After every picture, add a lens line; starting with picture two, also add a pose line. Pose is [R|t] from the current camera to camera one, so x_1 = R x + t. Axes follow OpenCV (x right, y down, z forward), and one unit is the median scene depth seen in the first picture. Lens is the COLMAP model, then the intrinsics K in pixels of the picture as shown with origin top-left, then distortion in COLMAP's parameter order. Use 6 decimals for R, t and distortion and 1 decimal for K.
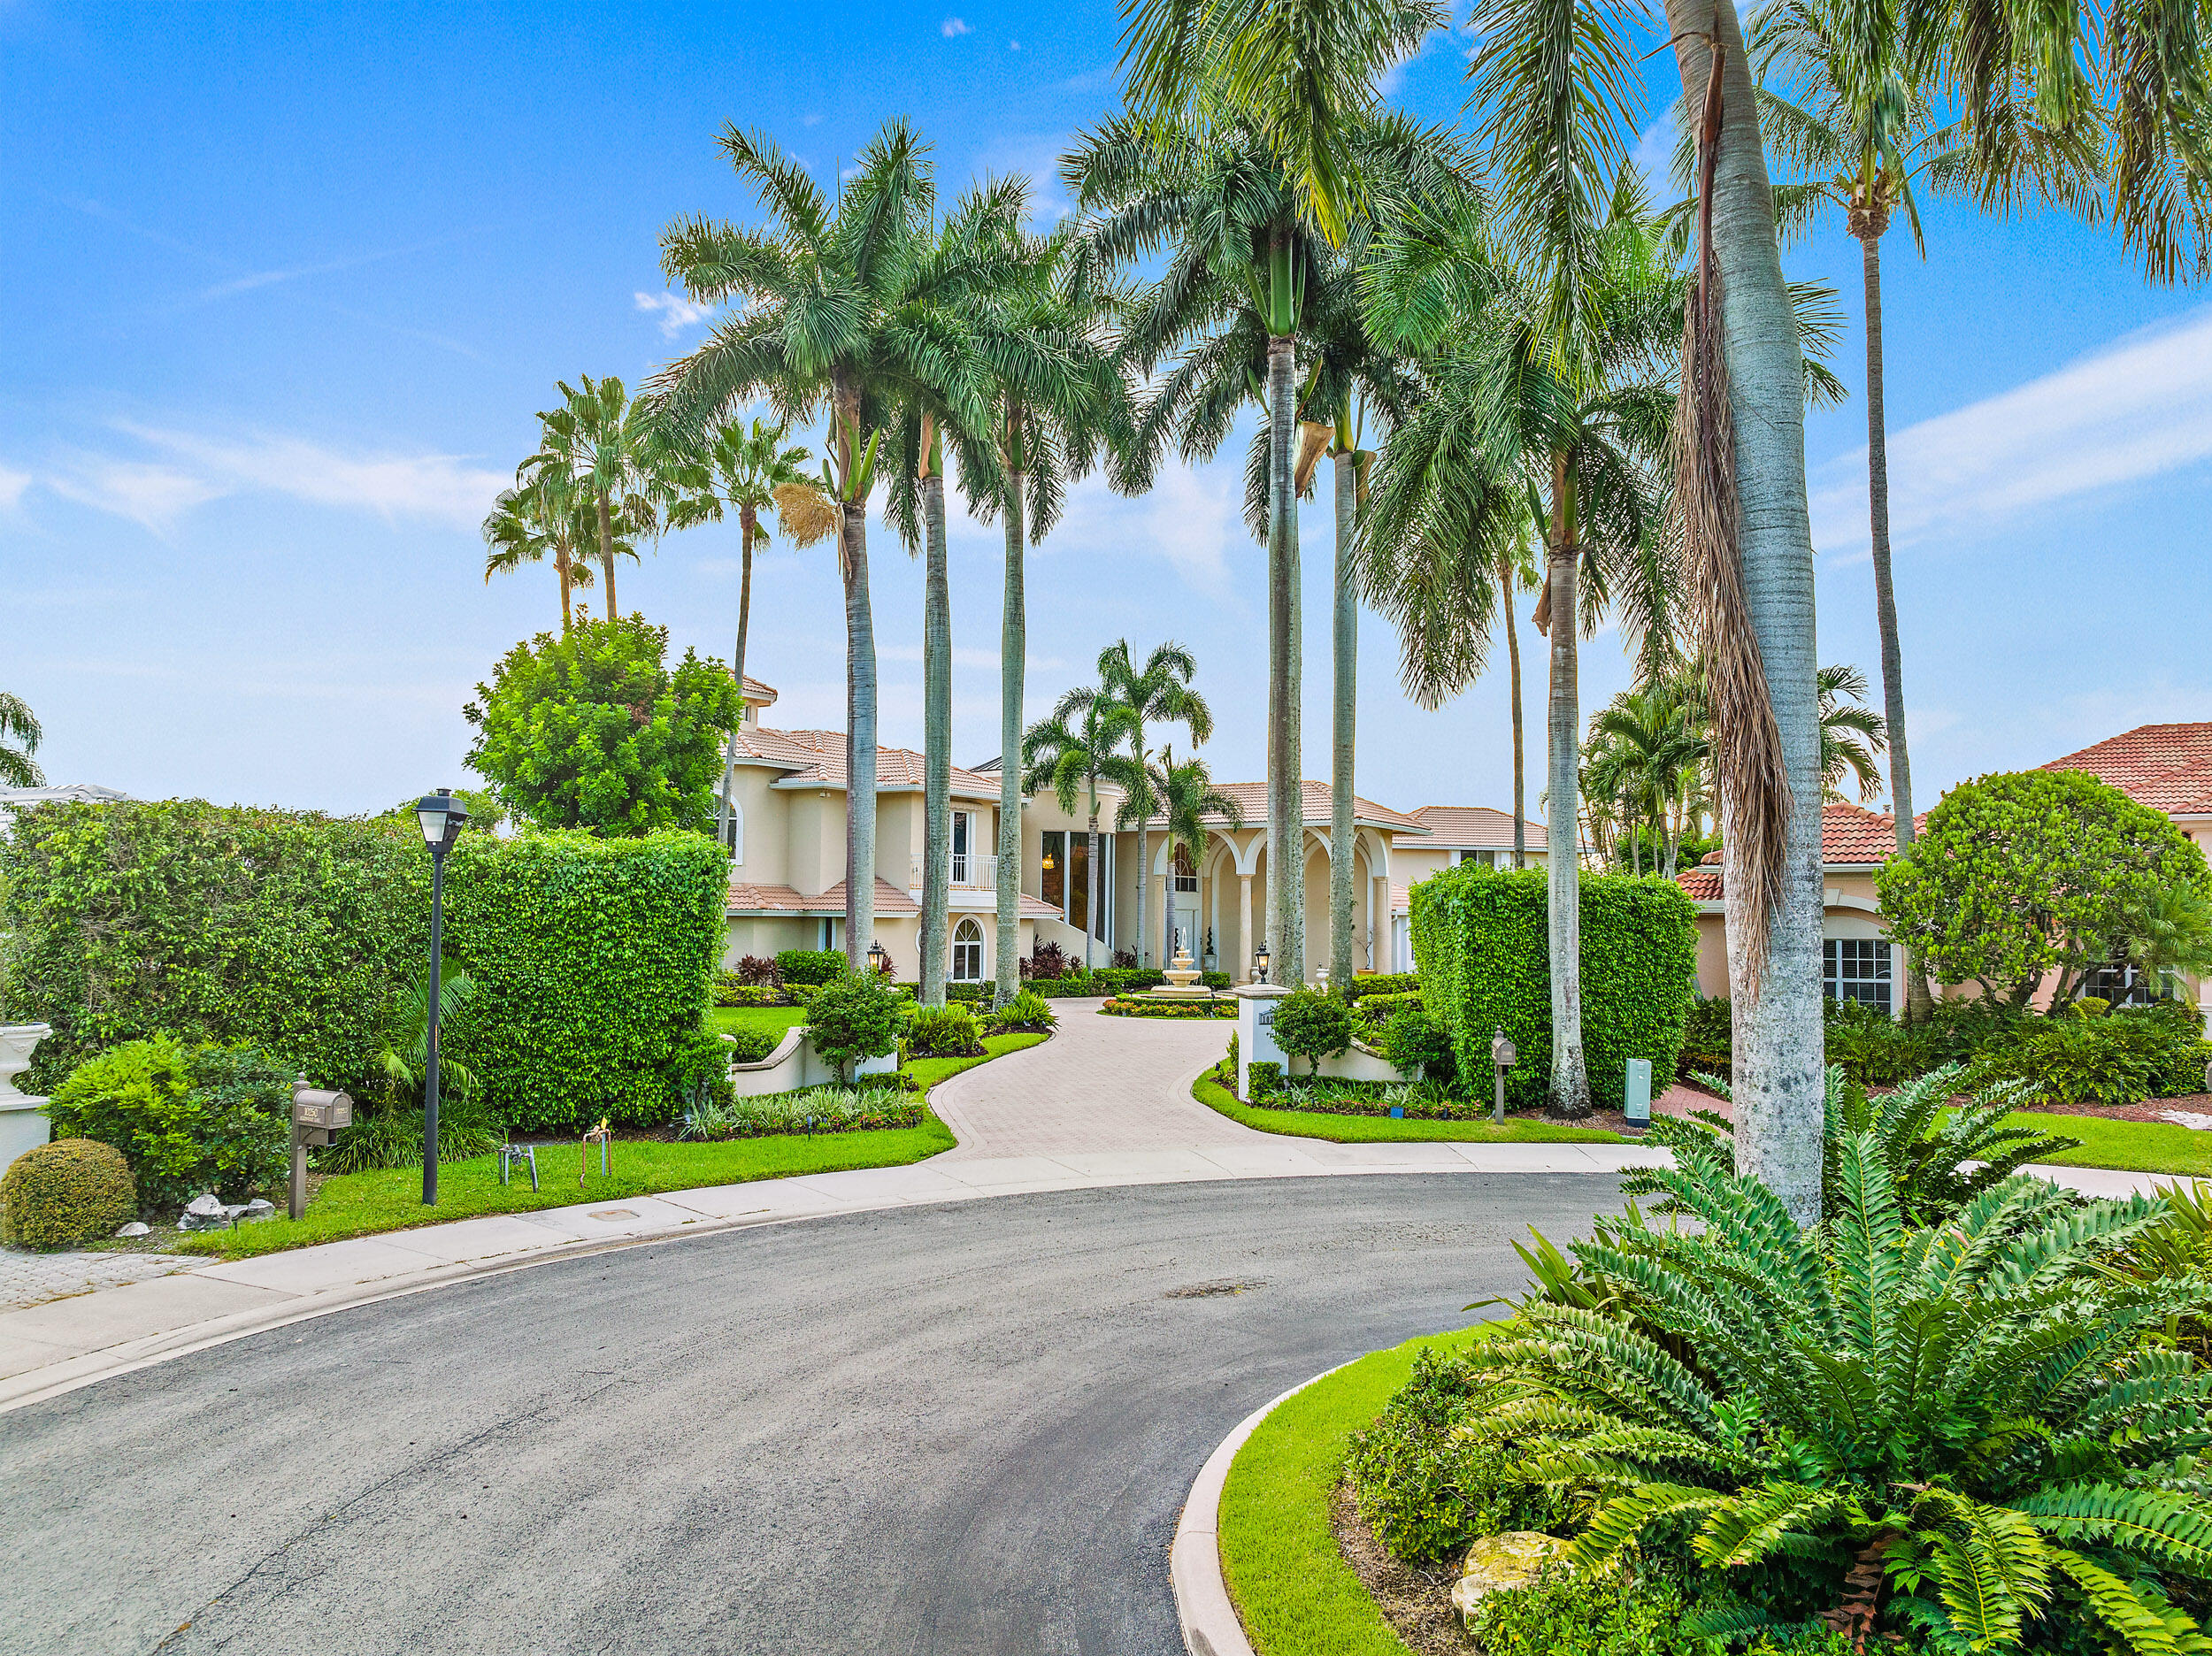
lens RADIAL K [[1590.9, 0, 1106.0], [0, 1590.9, 828.0], [0, 0, 1]] dist [-0.027013, -0.002467]
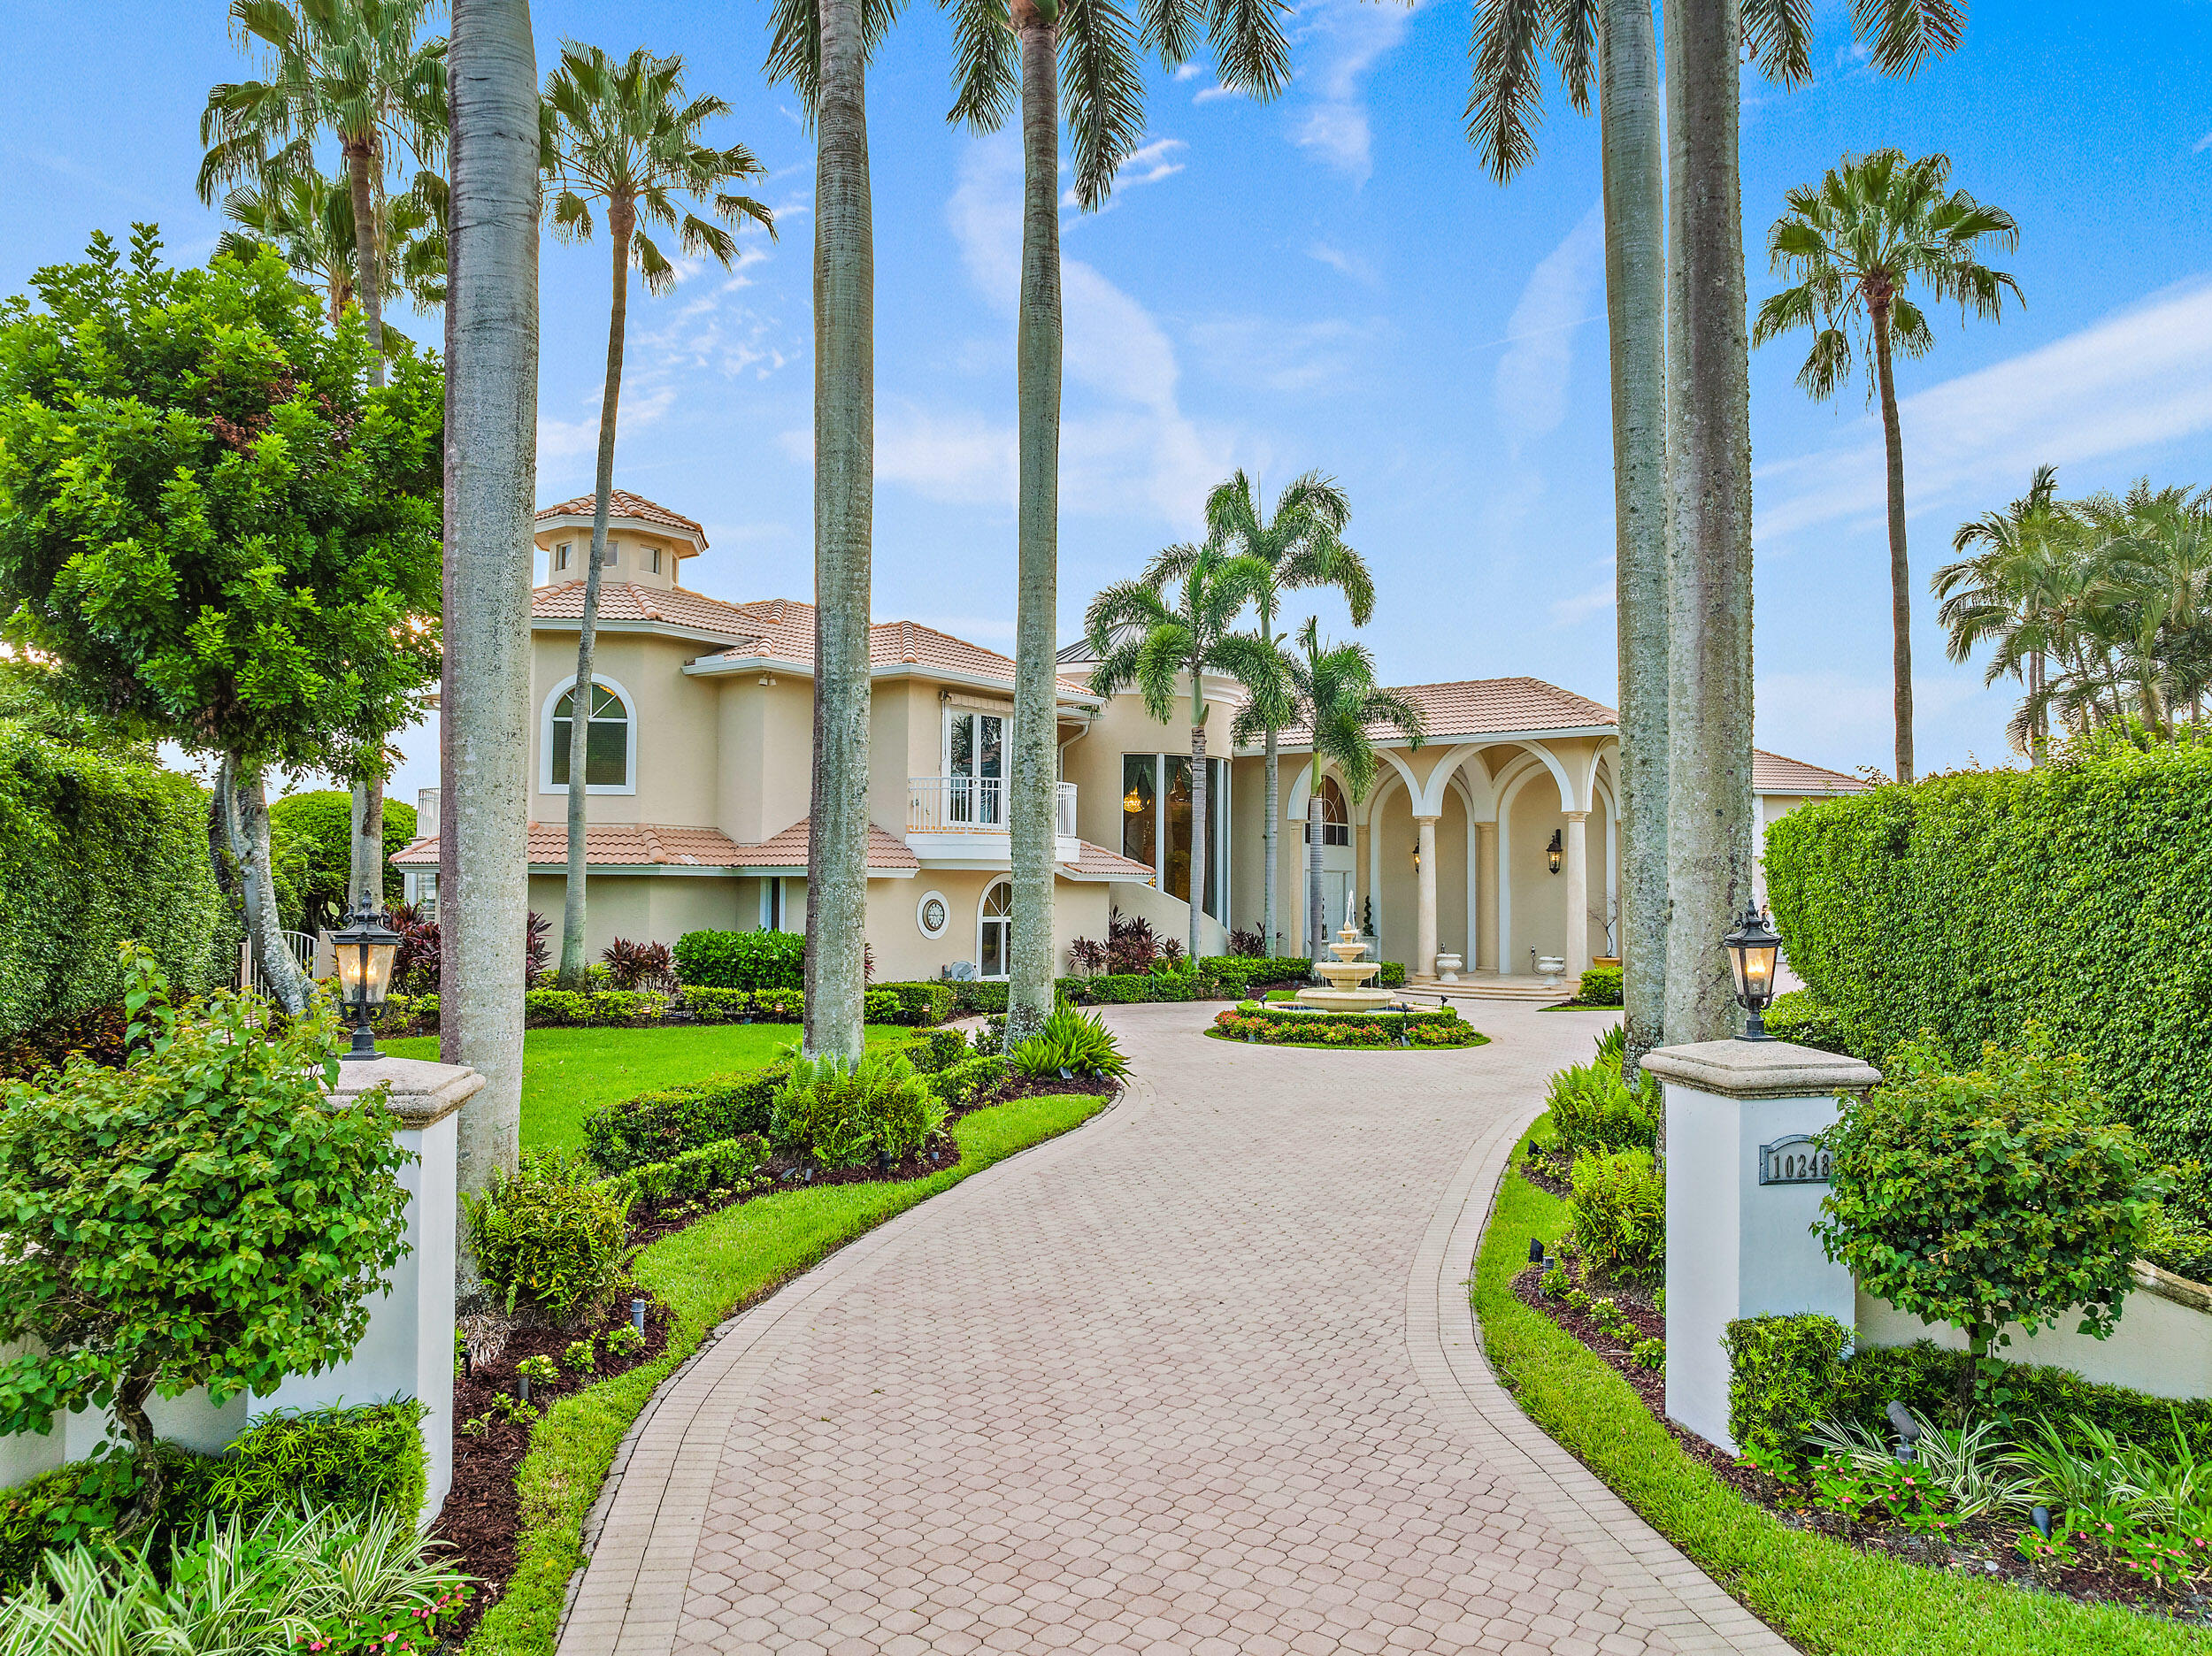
lens RADIAL K [[1590.9, 0, 1106.0], [0, 1590.9, 828.0], [0, 0, 1]] dist [-0.027013, -0.002467]
pose [[0.997631, -0.005682, -0.068557, -0.001276], [0.006527, 0.999905, 0.012102, 0.026342], [0.068482, -0.012521, 0.997574, 0.339782]]
